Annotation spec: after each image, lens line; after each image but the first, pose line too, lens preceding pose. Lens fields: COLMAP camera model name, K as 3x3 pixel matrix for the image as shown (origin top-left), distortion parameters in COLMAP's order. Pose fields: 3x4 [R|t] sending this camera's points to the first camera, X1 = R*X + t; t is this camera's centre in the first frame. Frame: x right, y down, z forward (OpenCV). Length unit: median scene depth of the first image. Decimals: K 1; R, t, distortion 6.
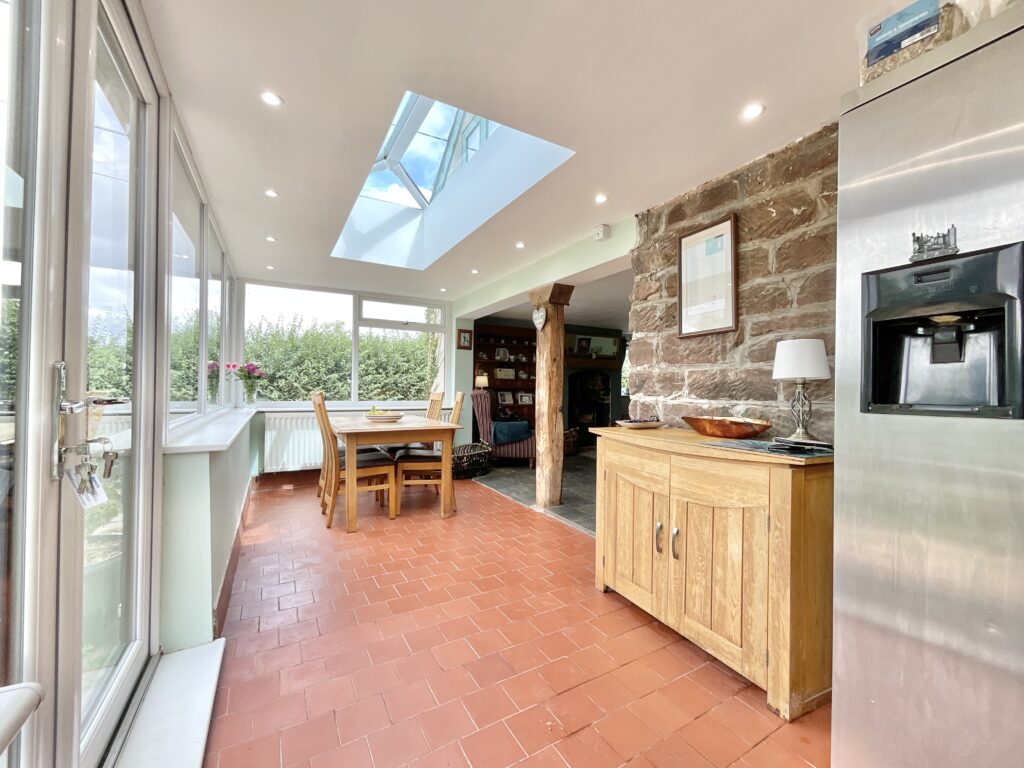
lens RADIAL K [[415.3, 0, 514.3], [0, 415.3, 385.3], [0, 0, 1]] dist [0.002000, 0.001186]
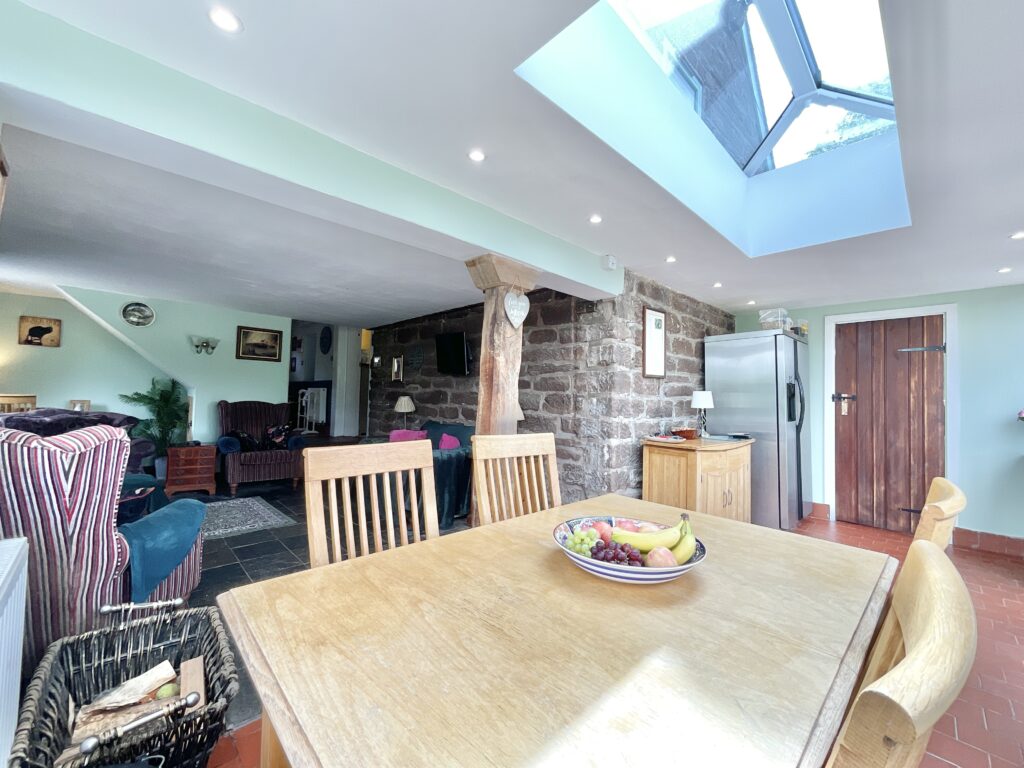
lens RADIAL K [[415.3, 0, 507.6], [0, 415.3, 384.0], [0, 0, 1]] dist [0.002000, 0.001186]
pose [[-0.241430, 0.005820, 0.970401, -0.832186], [-0.038432, 0.999140, -0.015555, -0.045202], [-0.969657, -0.041050, -0.240999, 1.696472]]
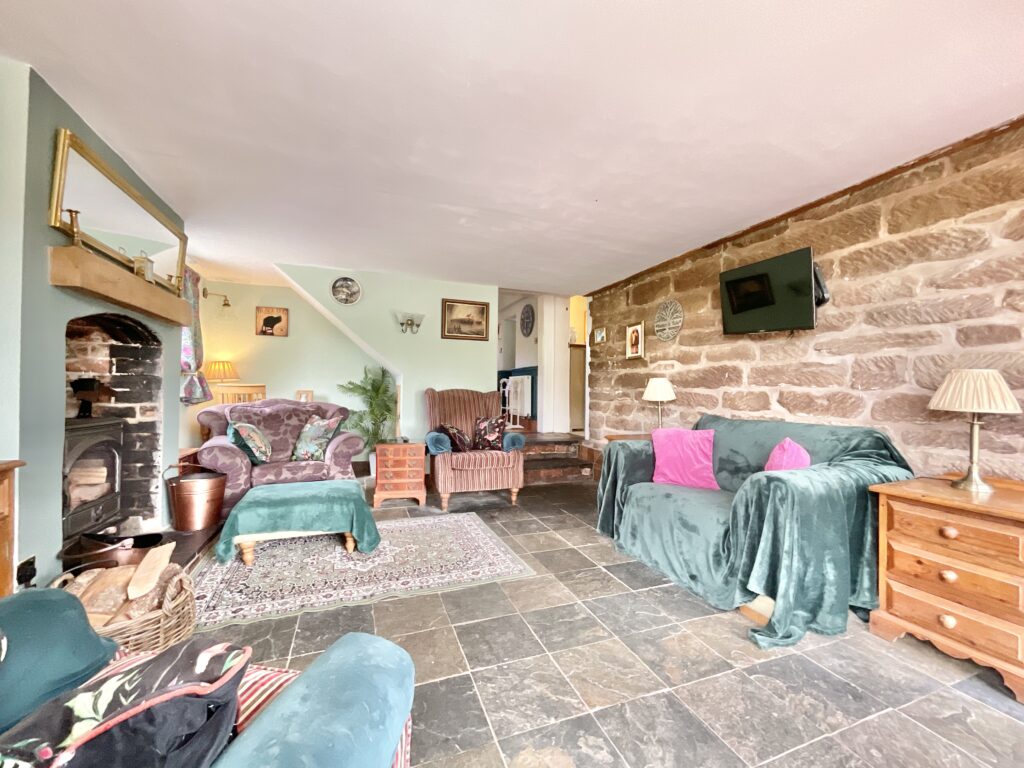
lens RADIAL K [[415.3, 0, 512.0], [0, 415.3, 383.2], [0, 0, 1]] dist [0.002000, 0.001186]
pose [[0.152717, -0.003663, 0.988263, -0.167968], [-0.013555, 0.999891, 0.005801, 0.019152], [-0.988177, -0.014282, 0.152650, 1.954478]]
